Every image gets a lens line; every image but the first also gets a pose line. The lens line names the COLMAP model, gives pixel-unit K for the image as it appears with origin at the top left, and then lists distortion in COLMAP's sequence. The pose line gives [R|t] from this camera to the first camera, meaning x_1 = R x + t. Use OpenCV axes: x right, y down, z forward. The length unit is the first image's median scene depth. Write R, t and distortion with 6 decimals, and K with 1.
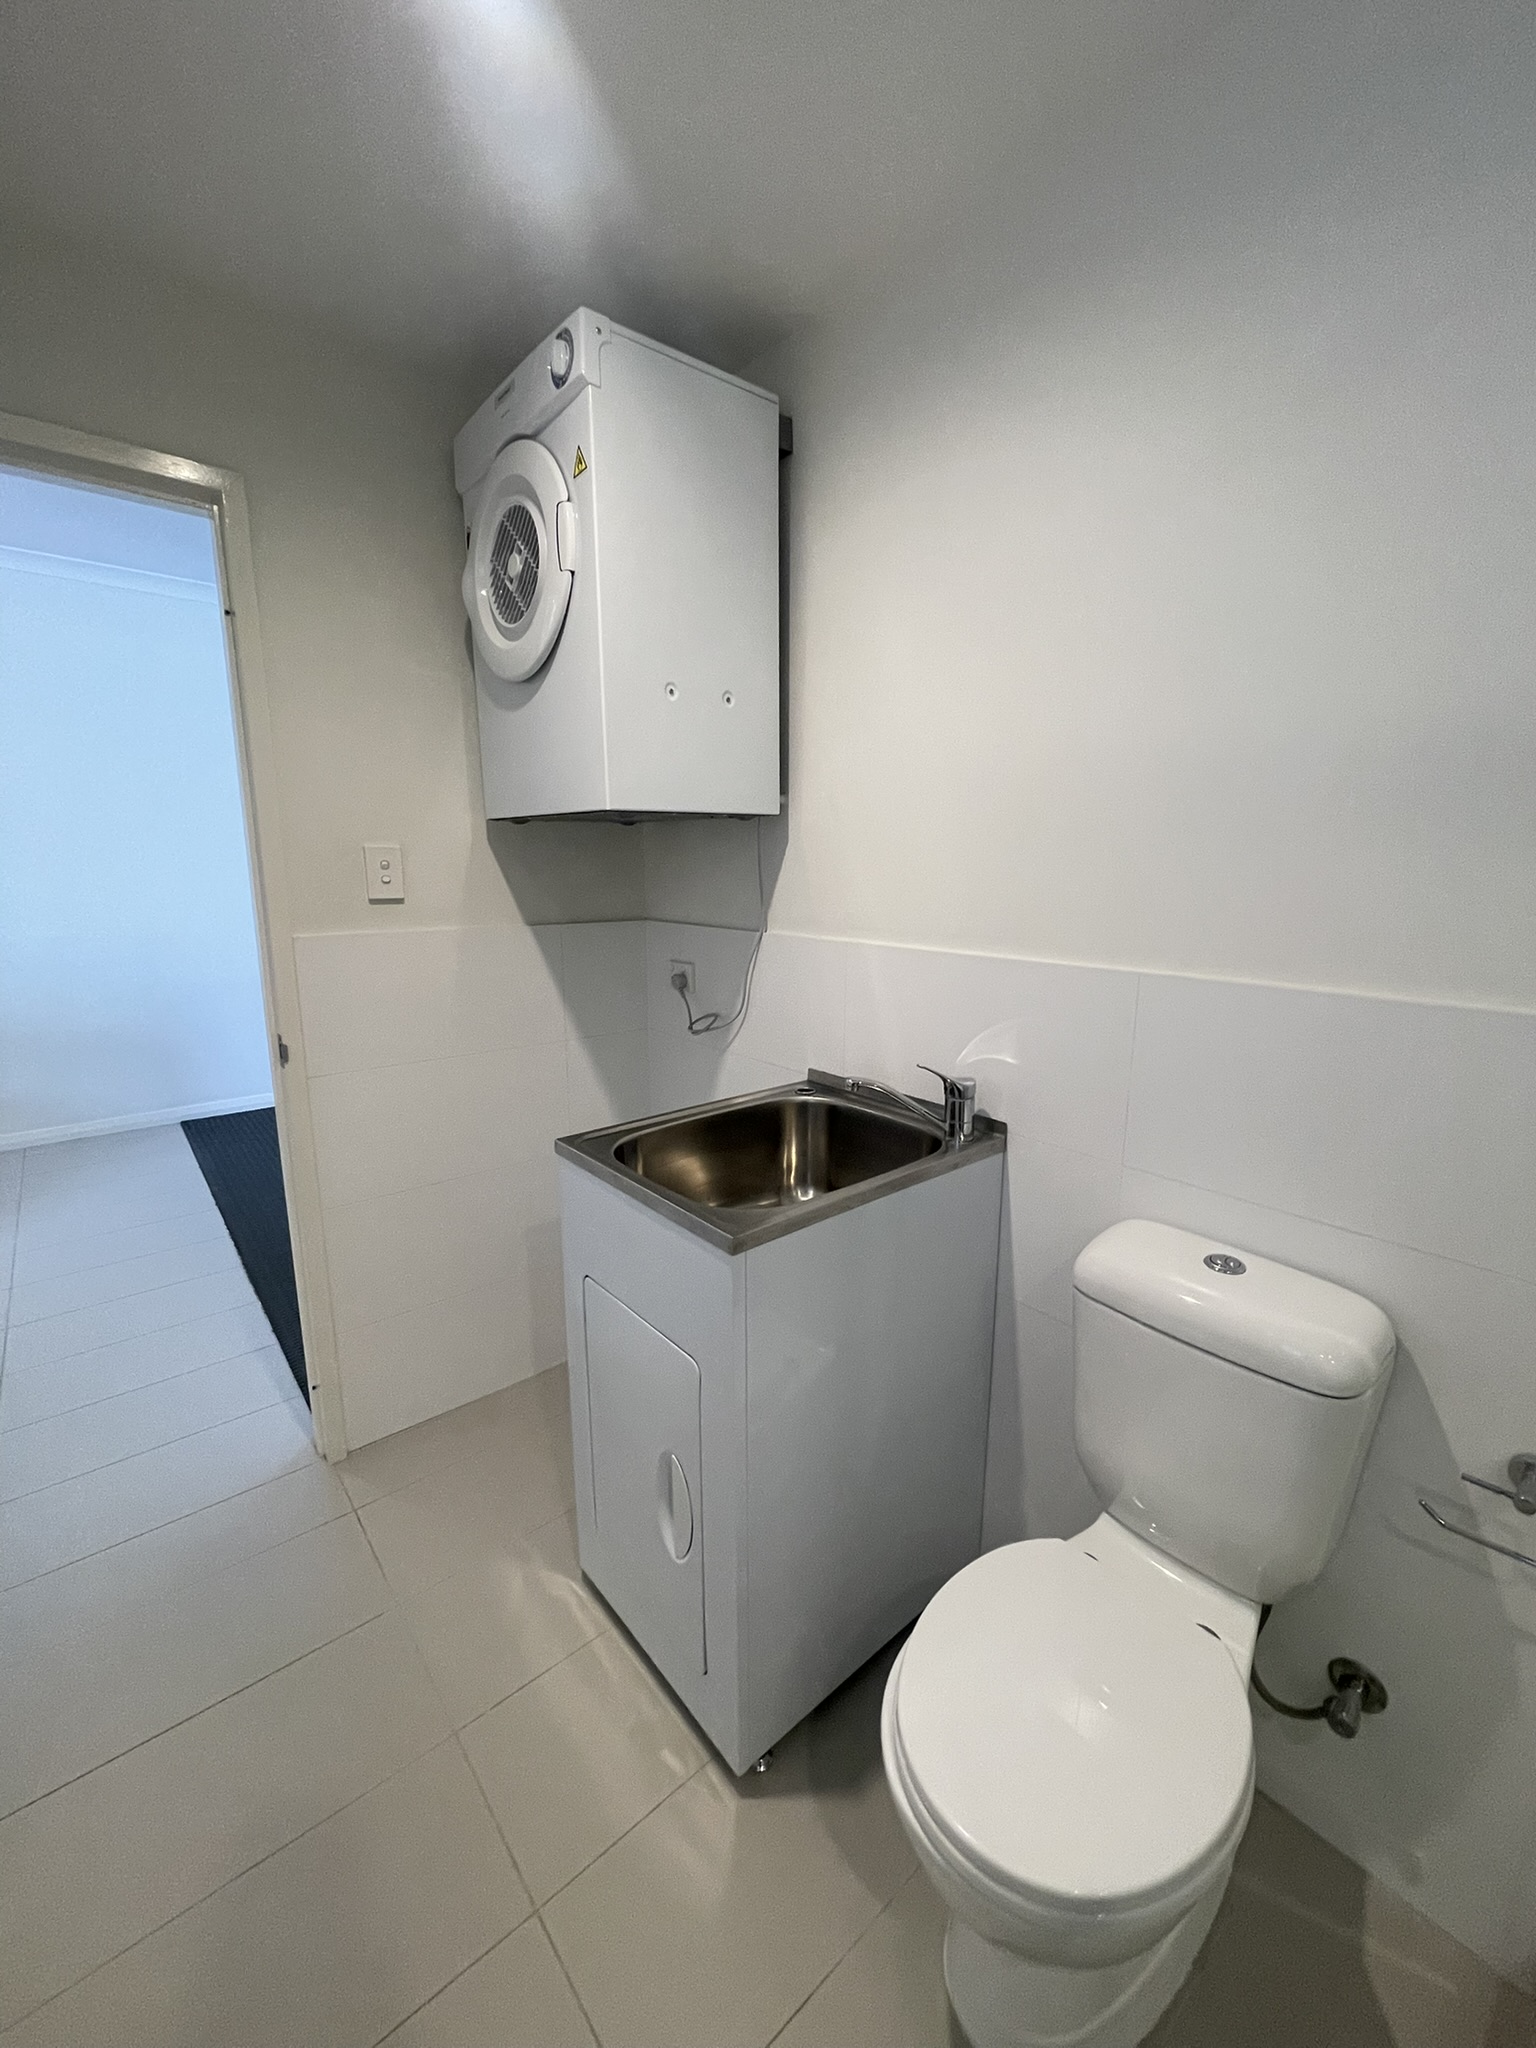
lens RADIAL K [[835.1, 0, 776.5], [0, 835.1, 1020.5], [0, 0, 1]] dist [0.002781, -0.000060]
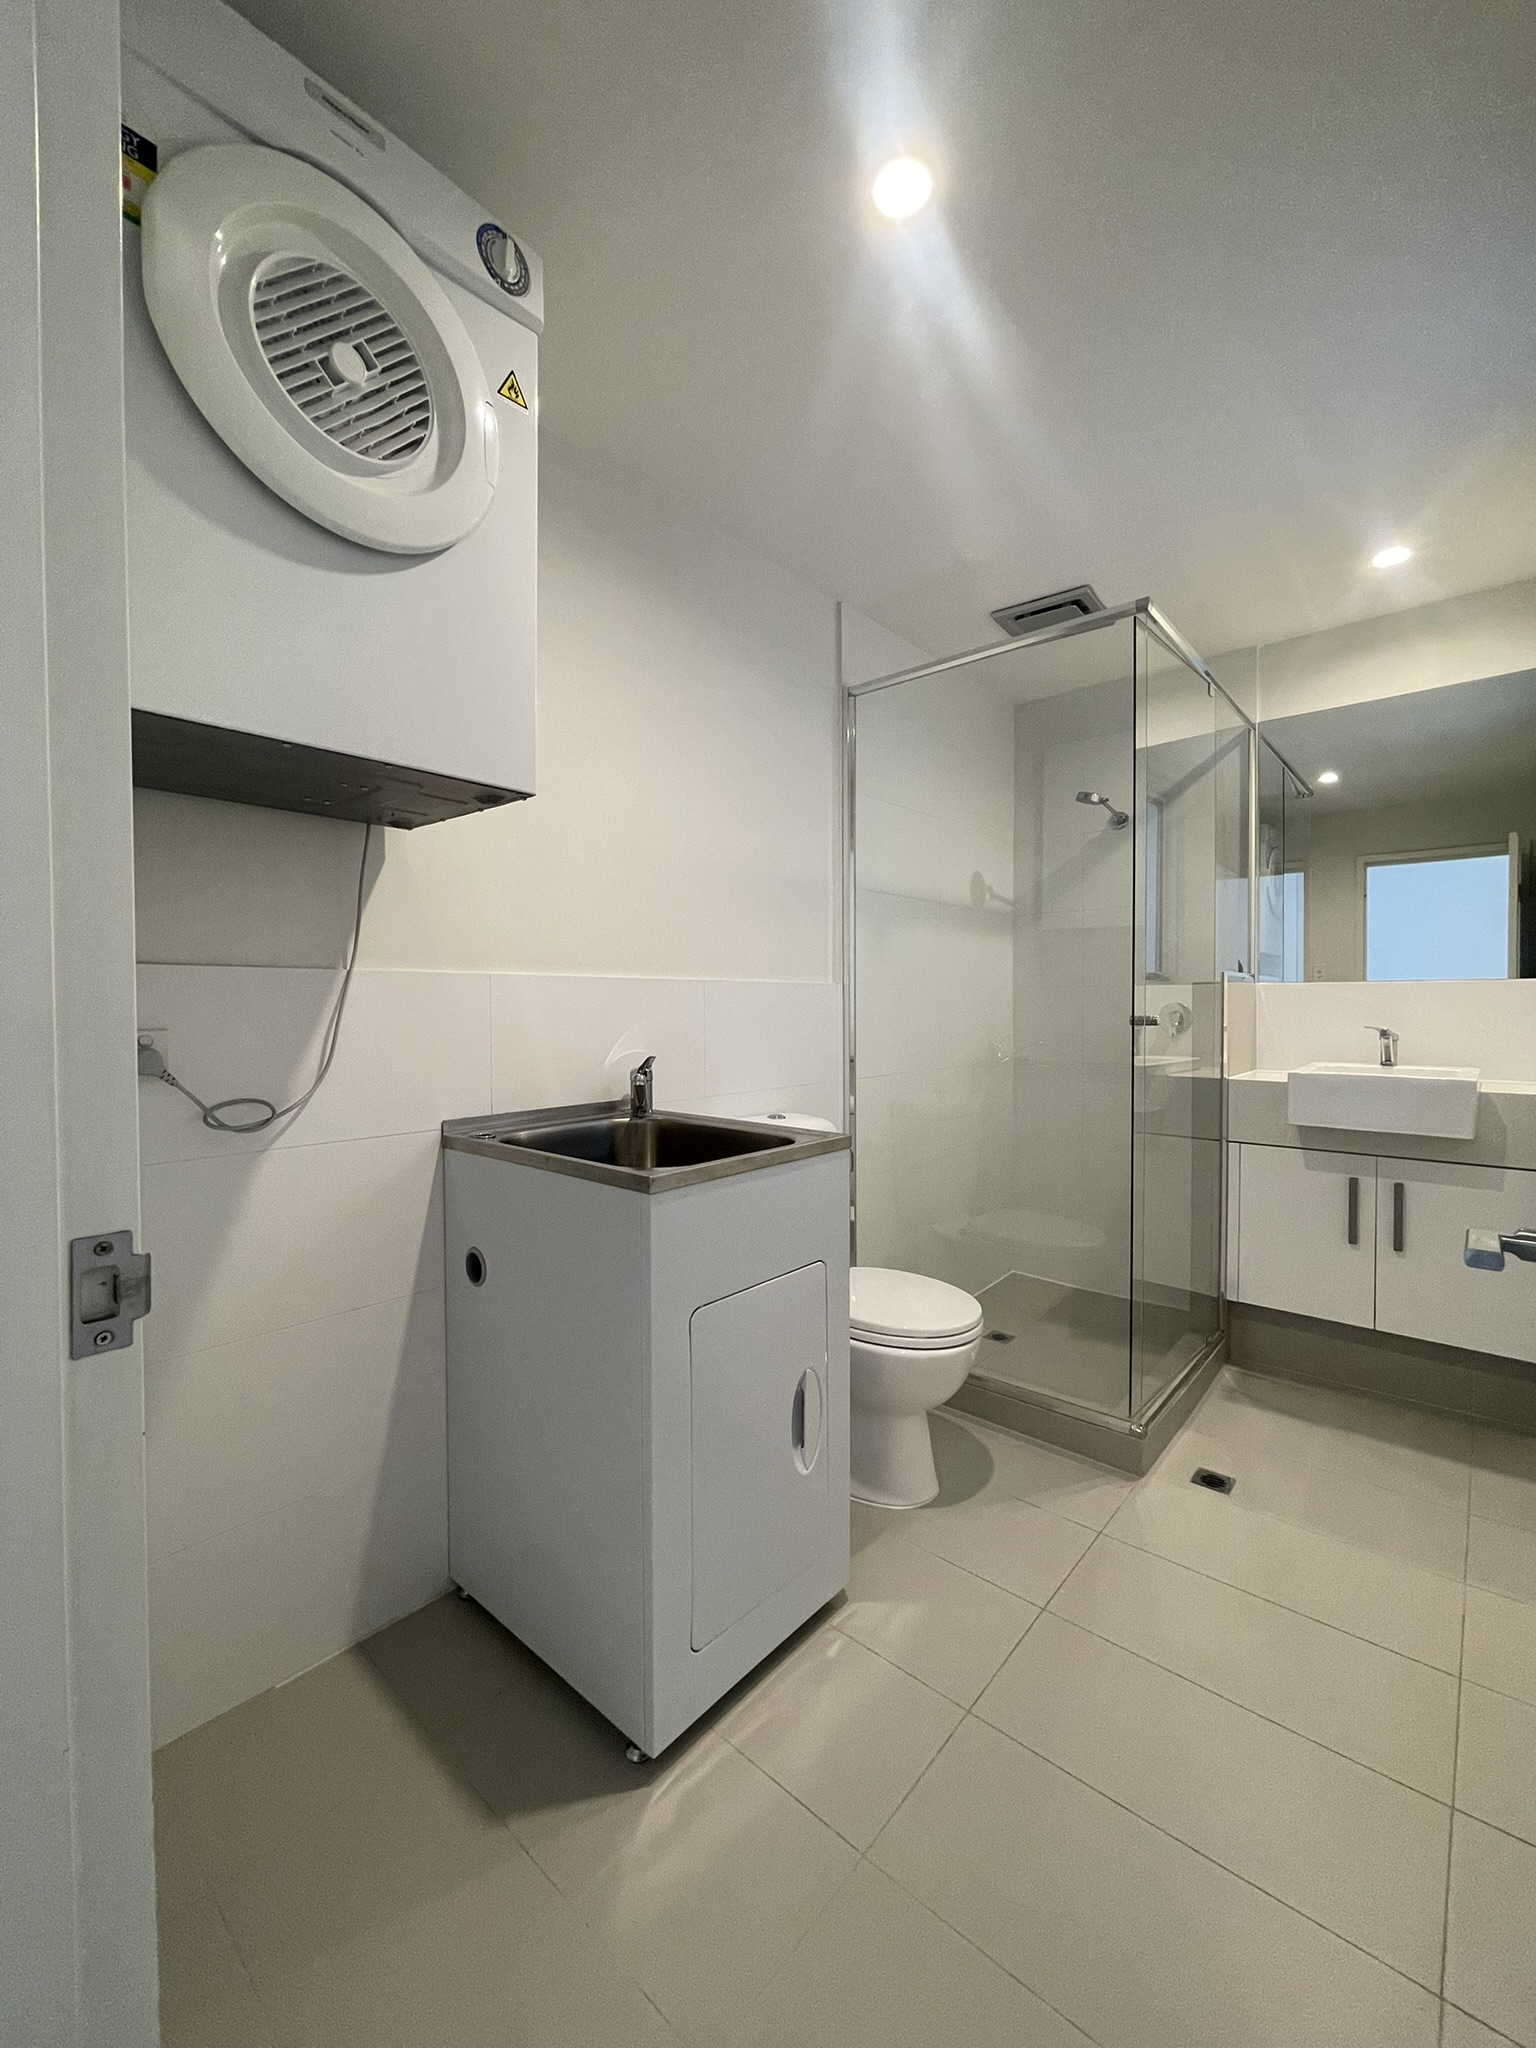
lens RADIAL K [[835.1, 0, 776.5], [0, 835.1, 1020.5], [0, 0, 1]] dist [0.002781, -0.000060]
pose [[-0.158120, -0.018048, 0.987255, -0.979033], [0.198647, 0.978810, 0.049709, -0.022294], [-0.967232, 0.203975, -0.151184, 0.858188]]
